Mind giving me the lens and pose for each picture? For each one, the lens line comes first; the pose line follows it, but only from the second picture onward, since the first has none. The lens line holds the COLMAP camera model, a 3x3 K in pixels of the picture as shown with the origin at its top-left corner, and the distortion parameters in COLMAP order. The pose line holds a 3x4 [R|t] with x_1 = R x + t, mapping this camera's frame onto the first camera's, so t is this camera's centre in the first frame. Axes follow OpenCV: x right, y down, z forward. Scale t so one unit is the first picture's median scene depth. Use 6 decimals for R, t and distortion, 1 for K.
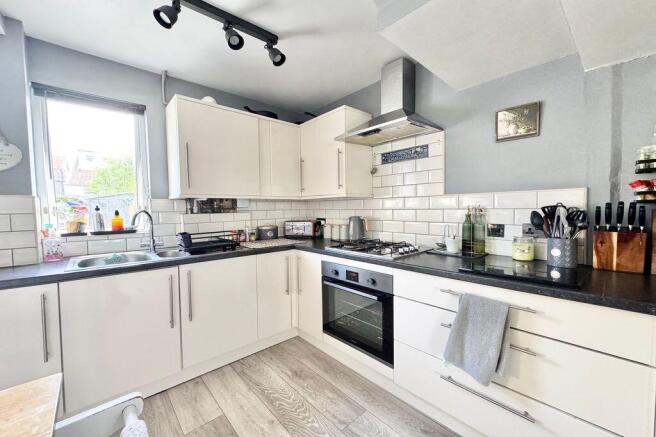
lens RADIAL K [[263.5, 0, 328.9], [0, 263.5, 220.1], [0, 0, 1]] dist [-0.000570, -0.000061]
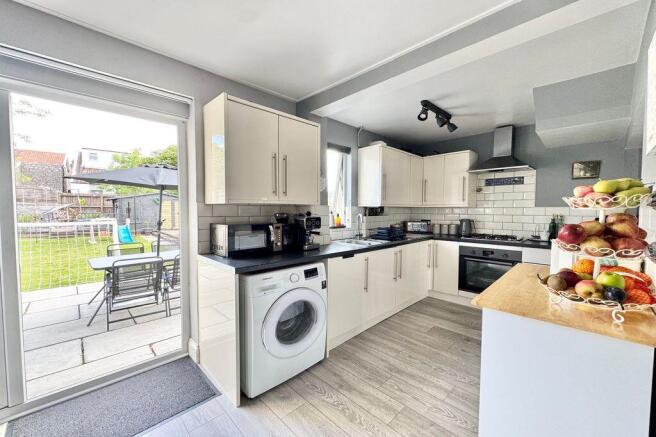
lens RADIAL K [[263.5, 0, 328.9], [0, 263.5, 220.1], [0, 0, 1]] dist [-0.000570, -0.000061]
pose [[0.998530, 0.011580, 0.052955, -0.952999], [-0.011349, 0.999925, -0.004648, 0.011094], [-0.053005, 0.004041, 0.998586, -0.611148]]
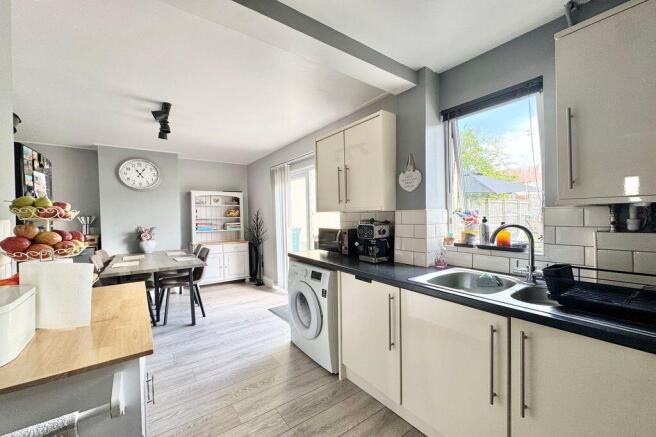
lens RADIAL K [[263.5, 0, 328.9], [0, 263.5, 220.1], [0, 0, 1]] dist [-0.000570, -0.000061]
pose [[-0.111181, 0.031045, -0.993315, 0.088422], [-0.028496, 0.999001, 0.034412, -0.057807], [0.993391, 0.032132, -0.110186, 0.546924]]
